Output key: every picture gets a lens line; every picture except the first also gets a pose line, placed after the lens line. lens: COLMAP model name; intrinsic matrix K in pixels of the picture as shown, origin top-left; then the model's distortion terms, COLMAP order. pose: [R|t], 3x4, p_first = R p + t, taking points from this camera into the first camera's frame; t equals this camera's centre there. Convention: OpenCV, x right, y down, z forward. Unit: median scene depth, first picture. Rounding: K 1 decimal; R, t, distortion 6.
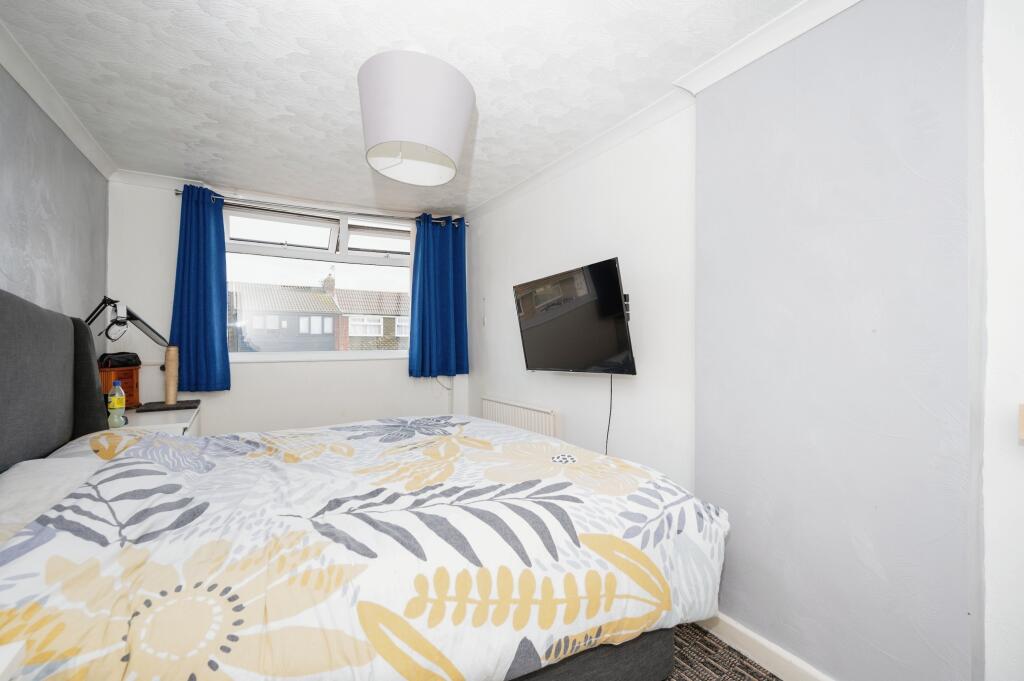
lens RADIAL K [[447.5, 0, 512.0], [0, 447.5, 340.5], [0, 0, 1]] dist [0.000503, -0.000121]
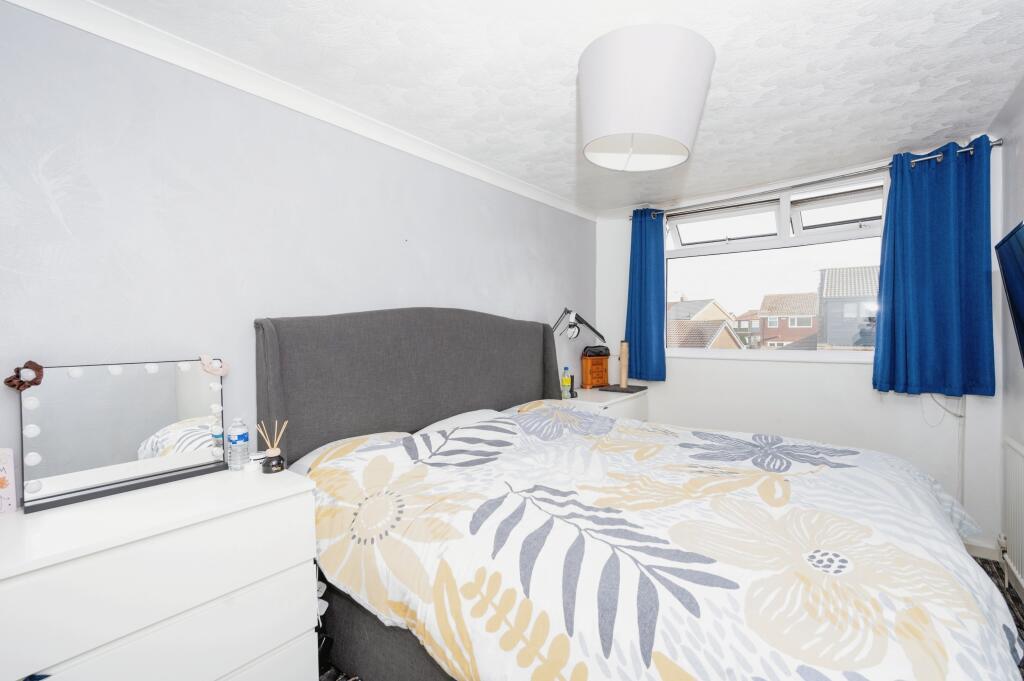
lens RADIAL K [[447.5, 0, 512.0], [0, 447.5, 340.5], [0, 0, 1]] dist [0.000503, -0.000121]
pose [[0.354820, 0.019810, -0.934725, 0.370633], [0.004308, 0.999730, 0.022823, -0.025698], [0.934925, -0.012125, 0.354639, 0.302967]]
